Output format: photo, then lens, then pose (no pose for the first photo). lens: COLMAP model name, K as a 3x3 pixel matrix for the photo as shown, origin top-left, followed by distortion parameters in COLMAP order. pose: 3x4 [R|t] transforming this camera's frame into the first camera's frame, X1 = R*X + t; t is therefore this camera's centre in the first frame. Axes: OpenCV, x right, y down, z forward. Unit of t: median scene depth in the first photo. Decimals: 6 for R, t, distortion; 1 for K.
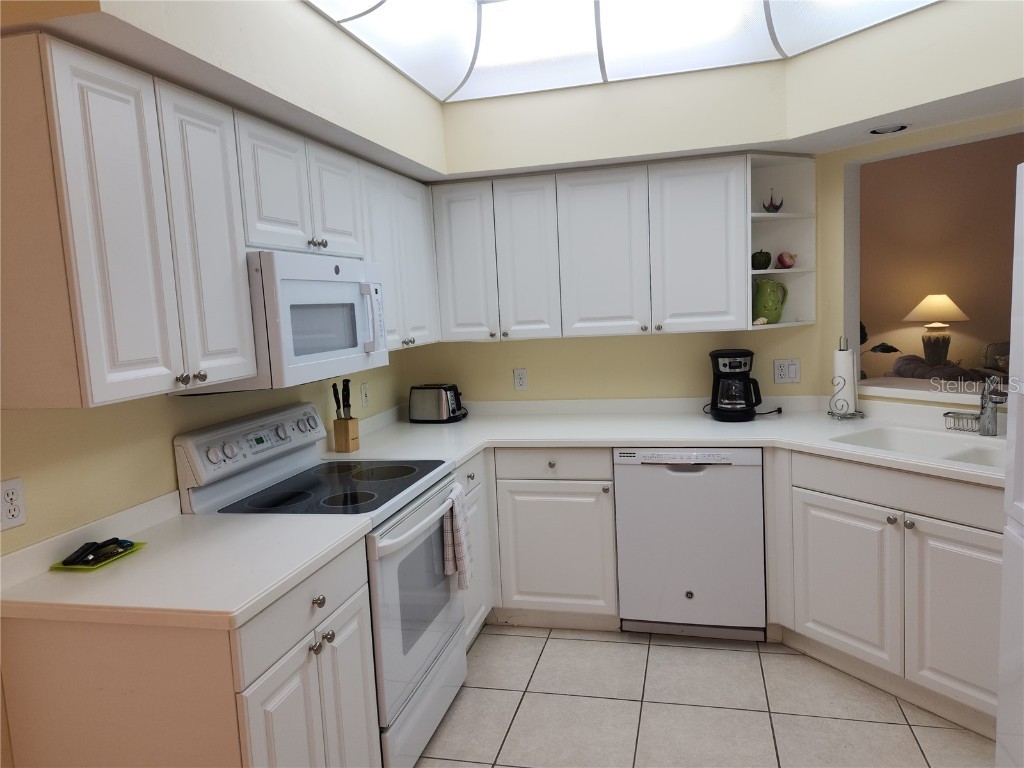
lens RADIAL K [[702.5, 0, 512.0], [0, 702.5, 384.0], [0, 0, 1]] dist [0.055266, -0.059016]
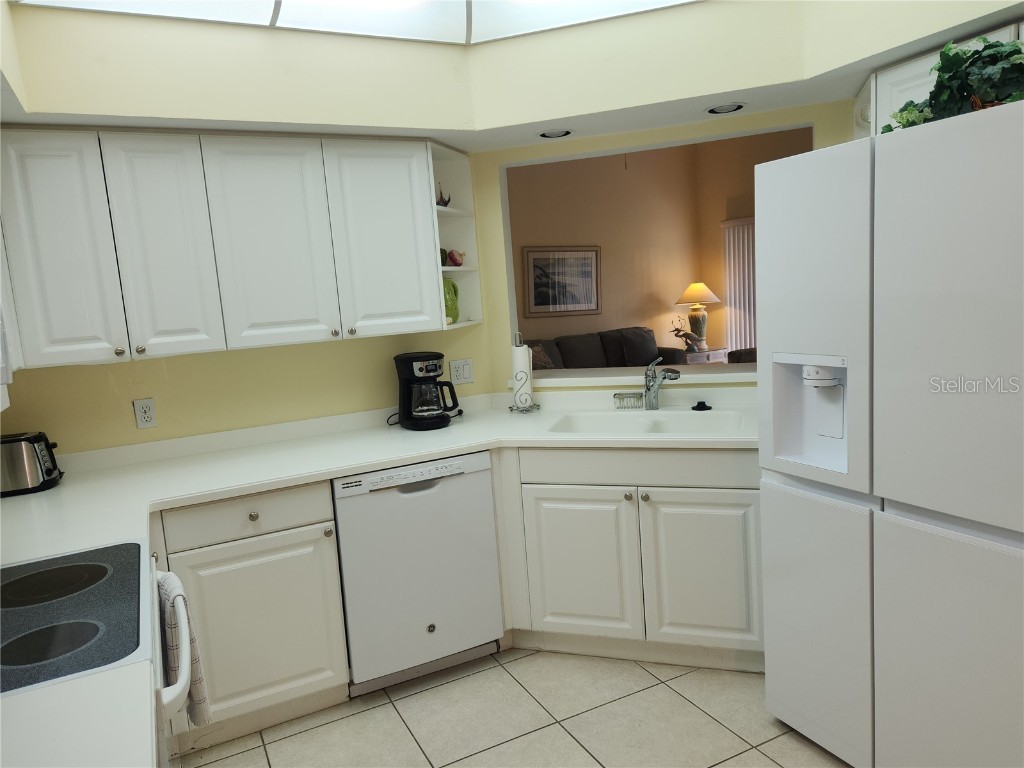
lens RADIAL K [[702.5, 0, 512.0], [0, 702.5, 384.0], [0, 0, 1]] dist [0.055266, -0.059016]
pose [[0.759278, -0.090333, 0.644467, -0.207871], [0.106396, 0.994225, 0.014007, -0.007947], [-0.642010, 0.057934, 0.764504, 0.230703]]
